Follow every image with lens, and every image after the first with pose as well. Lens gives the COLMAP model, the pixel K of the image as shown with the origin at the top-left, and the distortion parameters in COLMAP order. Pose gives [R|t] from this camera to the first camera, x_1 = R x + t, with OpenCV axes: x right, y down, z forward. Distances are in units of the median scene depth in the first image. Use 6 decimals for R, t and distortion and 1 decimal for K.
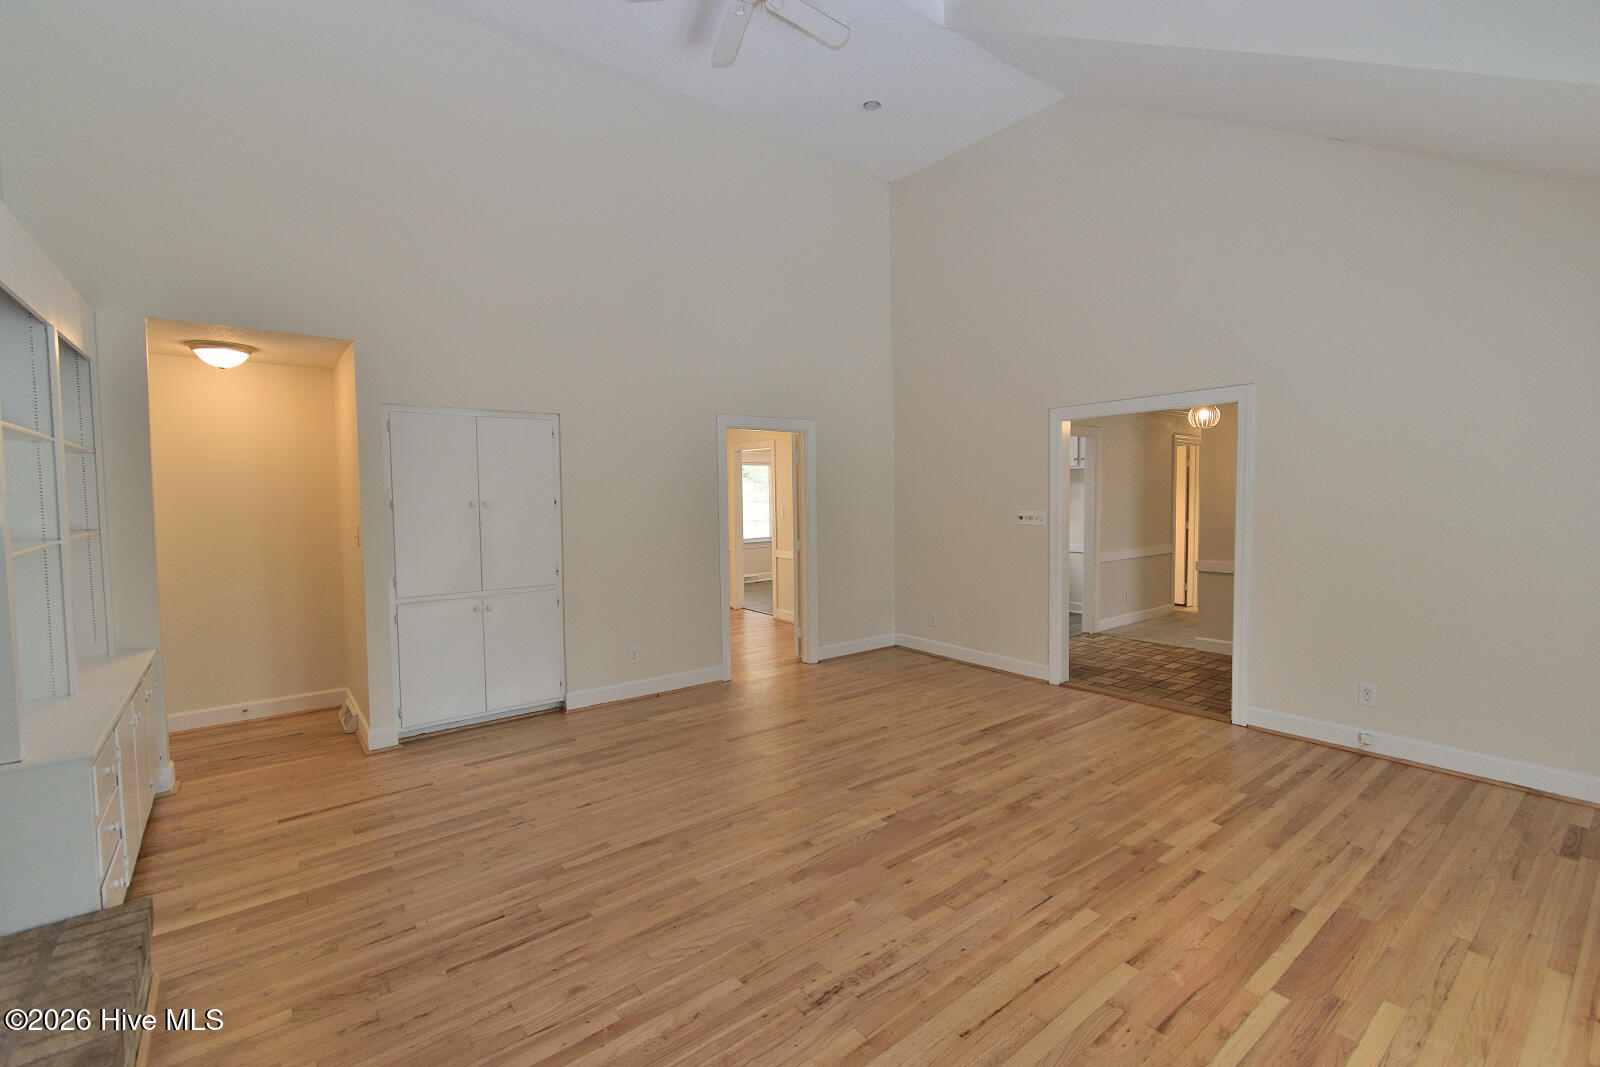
lens RADIAL K [[702.4, 0, 797.2], [0, 702.4, 528.1], [0, 0, 1]] dist [0.017150, -0.008328]
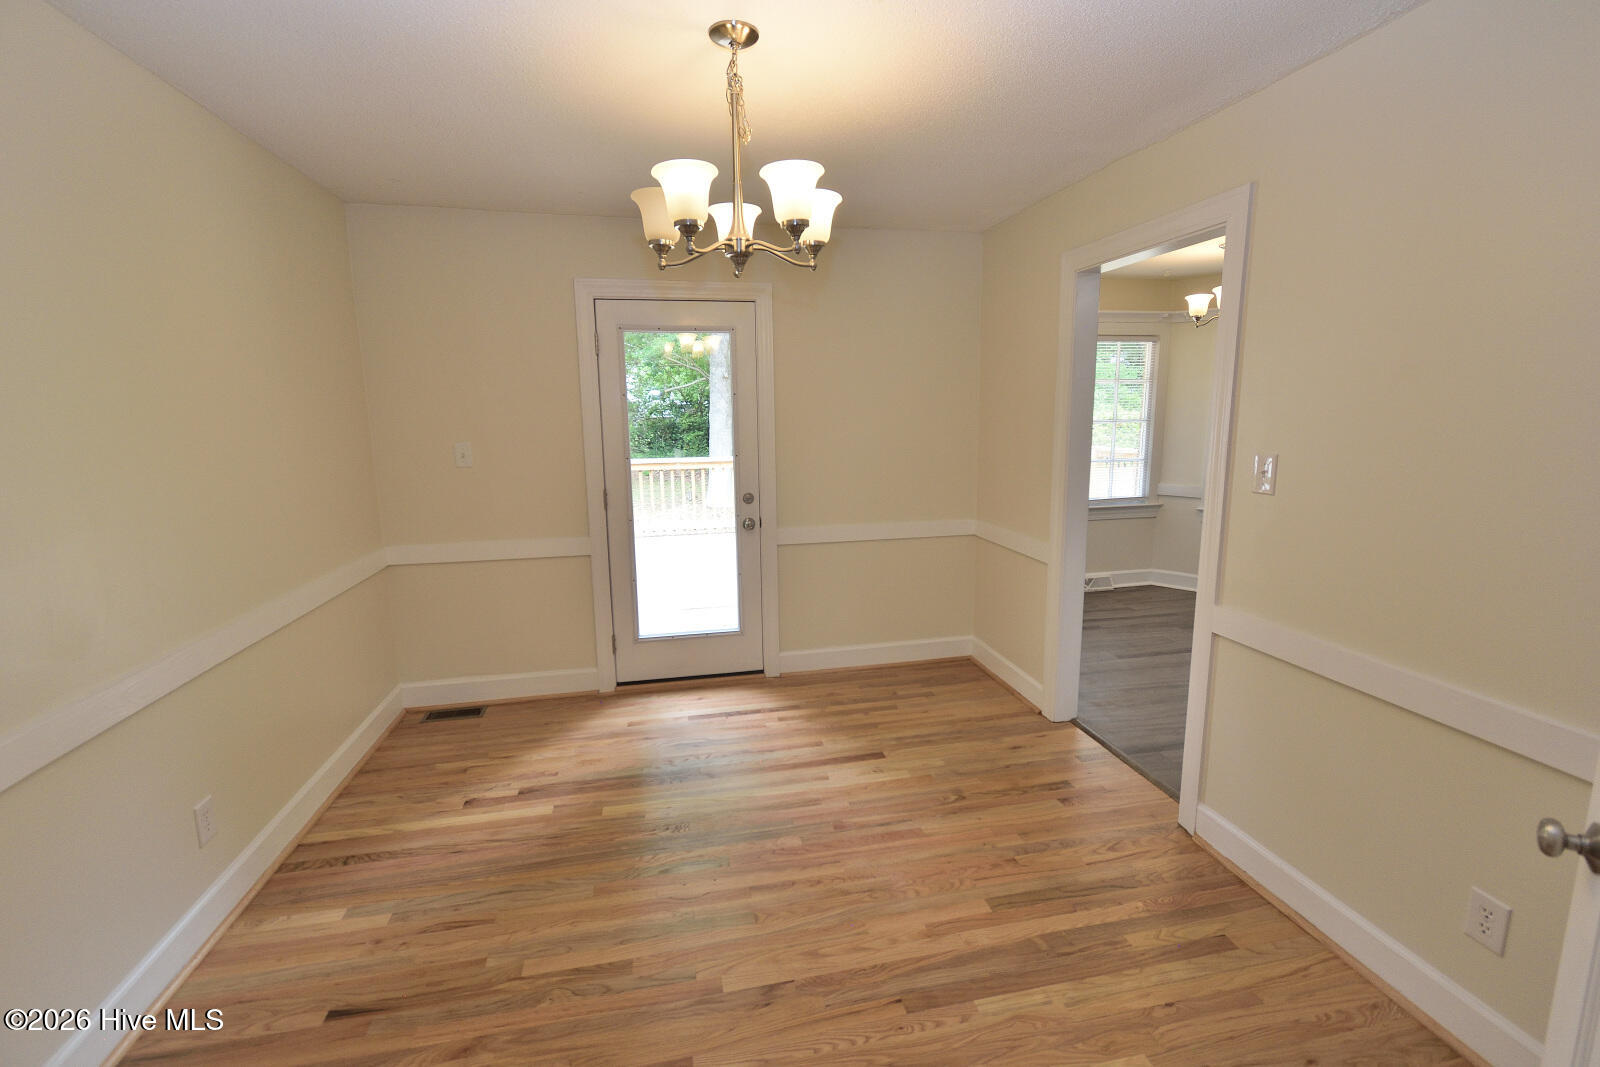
lens RADIAL K [[696.4, 0, 811.9], [0, 696.4, 524.5], [0, 0, 1]] dist [0.012329, -0.011714]
pose [[0.903345, 0.069464, -0.423252, -0.142739], [-0.019691, 0.992475, 0.120857, -0.074177], [0.428462, -0.100841, 0.897915, 1.582796]]
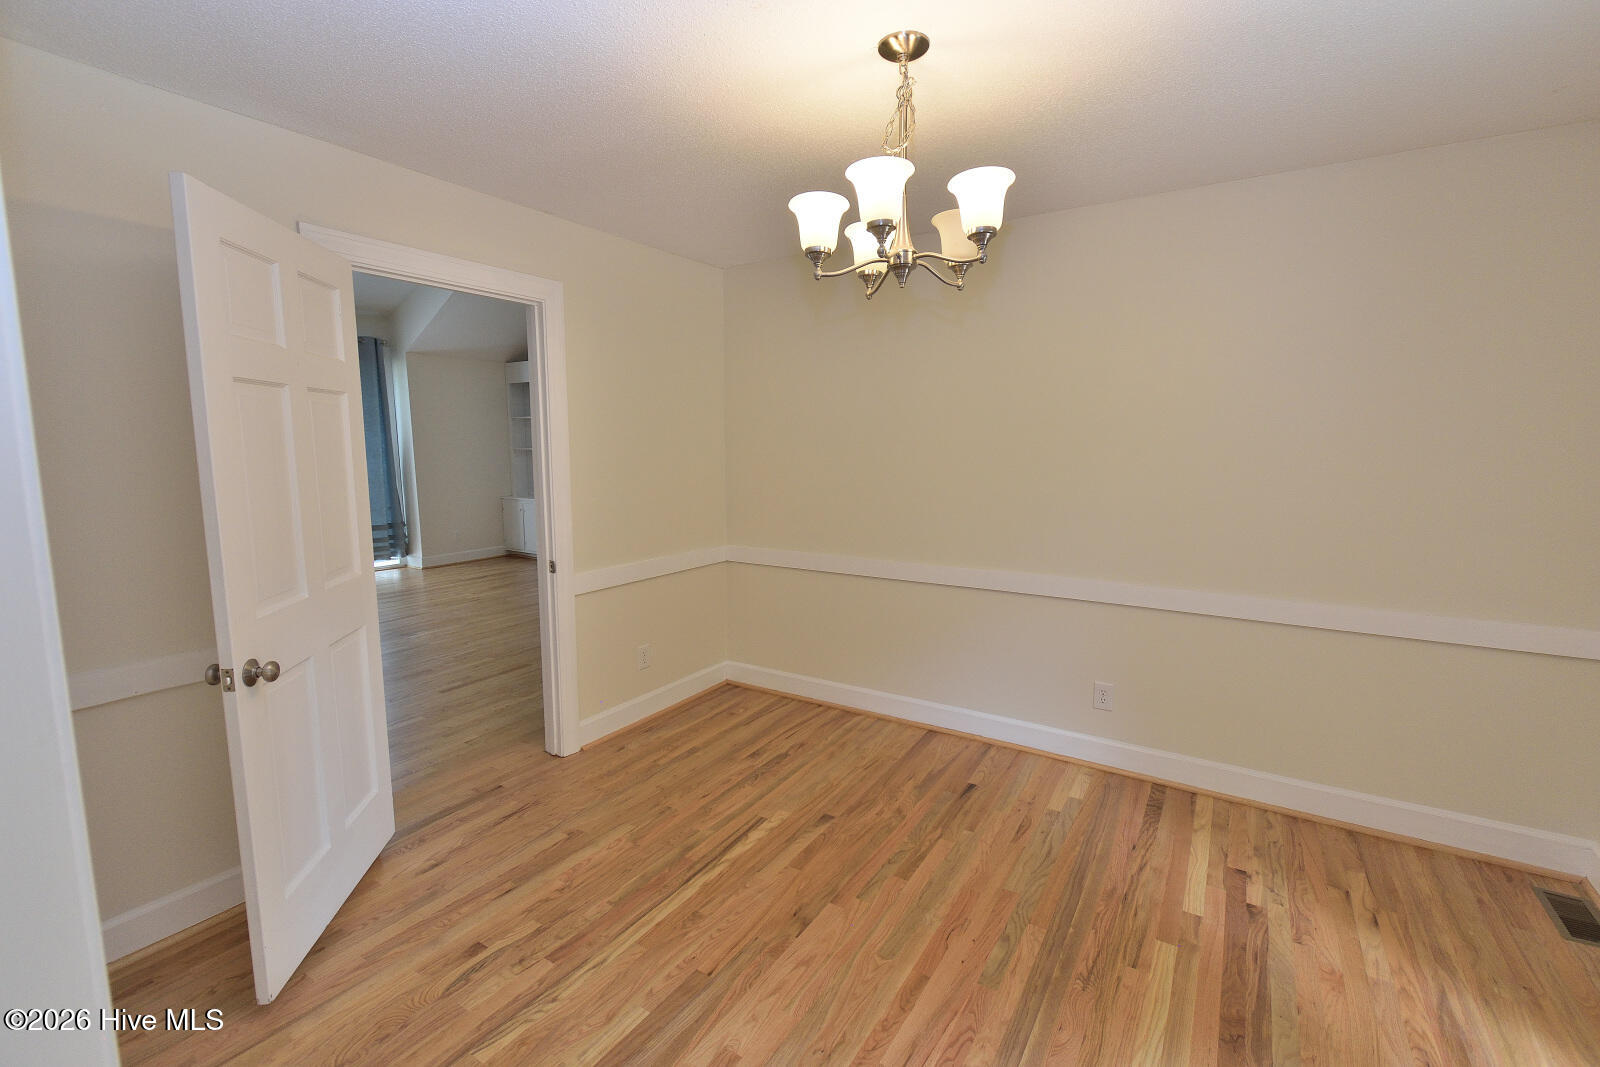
lens RADIAL K [[703.3, 0, 806.9], [0, 703.3, 527.8], [0, 0, 1]] dist [0.002829, -0.001000]
pose [[-0.941512, 0.051262, -0.333058, -0.180109], [-0.008422, 0.984473, 0.175331, -0.113185], [0.336875, 0.167882, -0.926462, 2.474883]]
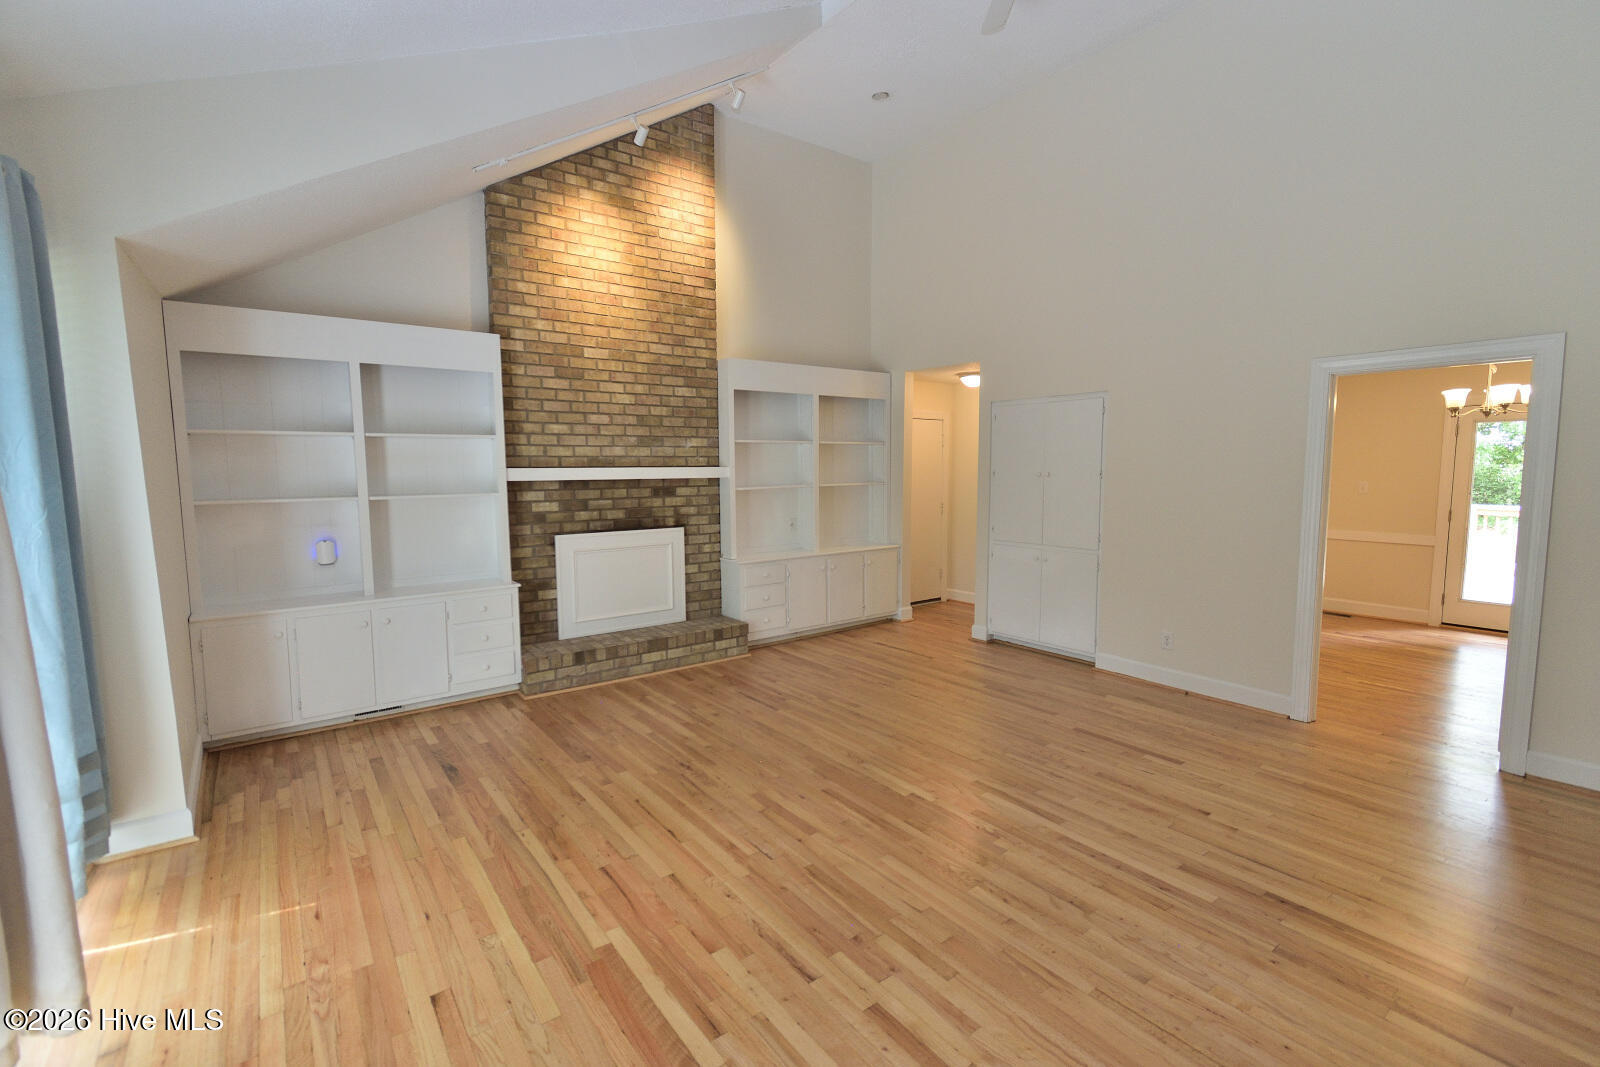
lens RADIAL K [[703.3, 0, 806.9], [0, 703.3, 527.8], [0, 0, 1]] dist [0.002829, -0.001000]
pose [[-0.018330, 0.100609, -0.994757, 0.972113], [-0.045580, 0.993806, 0.101353, -0.056350], [0.998792, 0.047199, -0.013631, 0.749400]]
